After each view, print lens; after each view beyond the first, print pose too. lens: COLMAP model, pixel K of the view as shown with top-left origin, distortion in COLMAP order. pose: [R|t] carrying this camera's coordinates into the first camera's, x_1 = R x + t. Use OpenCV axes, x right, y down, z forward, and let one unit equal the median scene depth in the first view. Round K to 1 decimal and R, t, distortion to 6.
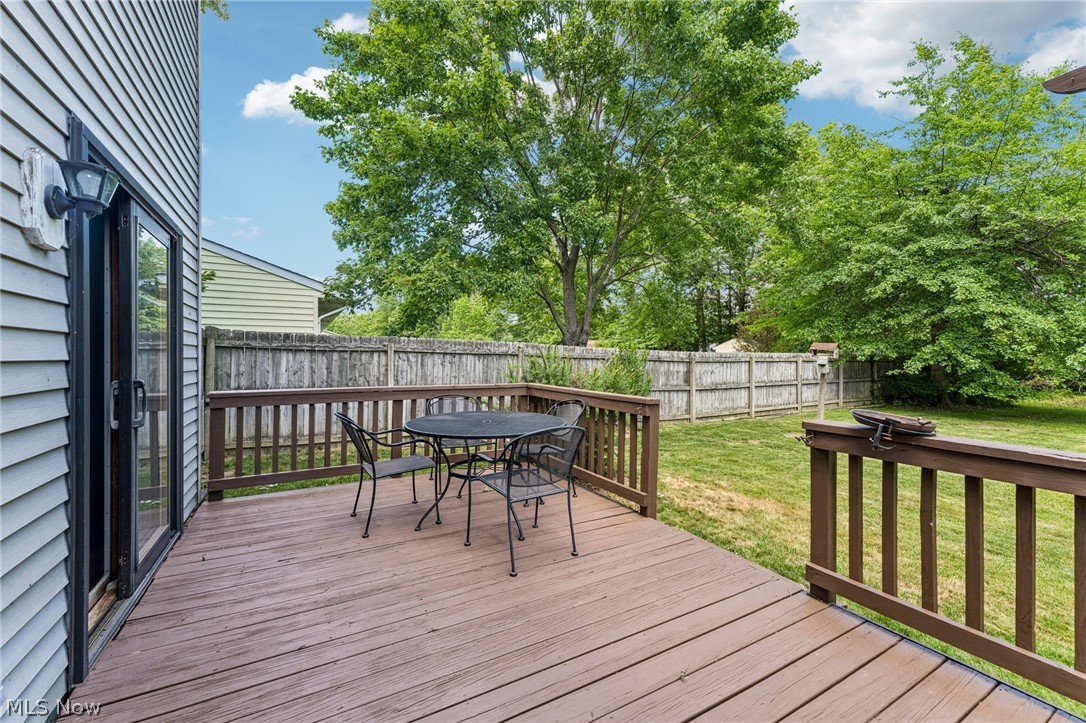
lens RADIAL K [[434.5, 0, 541.8], [0, 434.5, 361.2], [0, 0, 1]] dist [-0.004071, -0.000014]
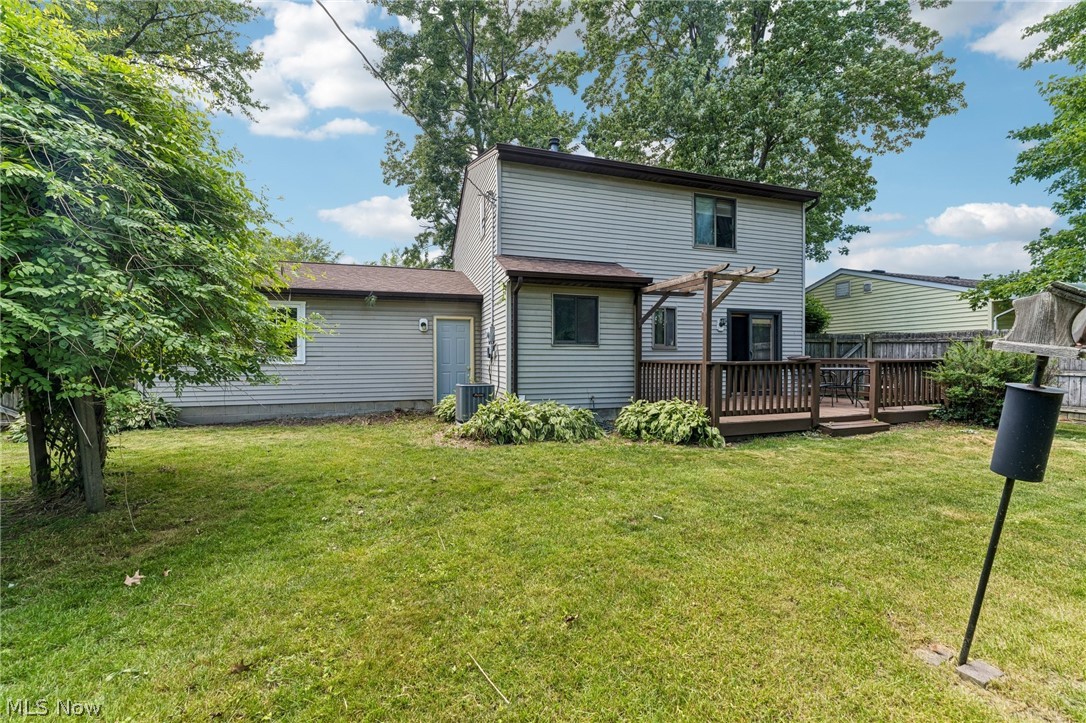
lens RADIAL K [[434.5, 0, 539.9], [0, 434.5, 357.1], [0, 0, 1]] dist [-0.004071, -0.000014]
pose [[-0.191350, 0.002326, -0.981519, 1.416347], [-0.003673, 0.999988, 0.003086, 0.031474], [0.981515, 0.004196, -0.191339, -0.118170]]
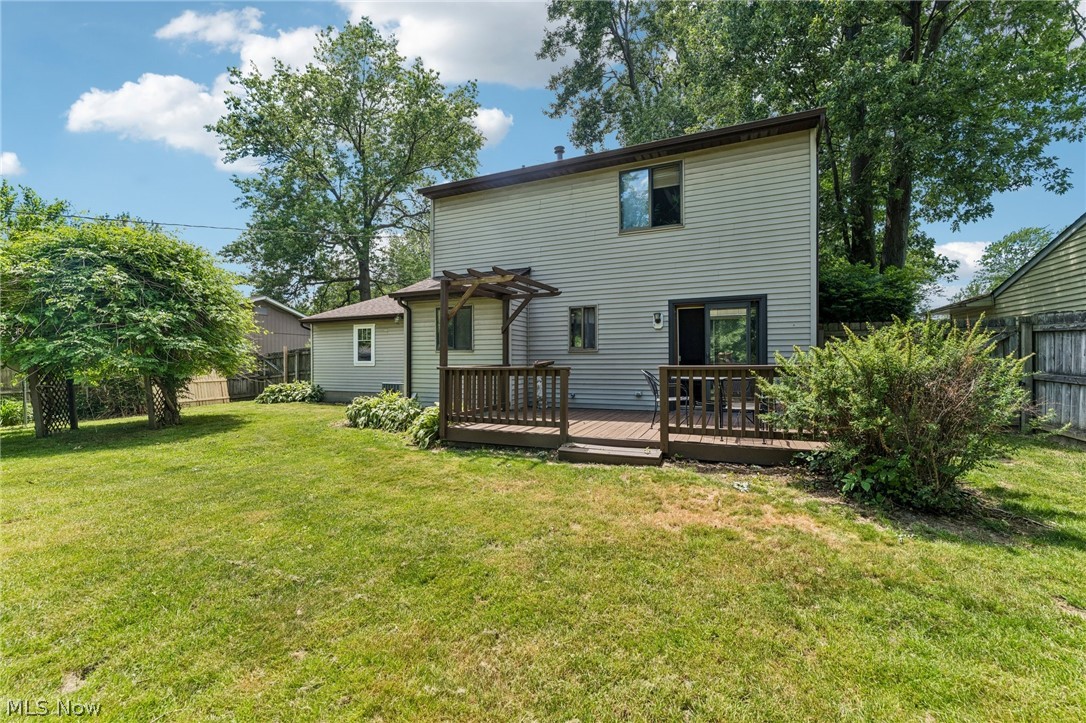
lens RADIAL K [[434.5, 0, 540.4], [0, 434.5, 360.7], [0, 0, 1]] dist [-0.004071, -0.000014]
pose [[-0.793929, 0.008145, -0.607956, 0.799714], [0.003880, 0.999958, 0.008329, 0.021986], [0.607998, 0.004254, -0.793927, 1.039755]]
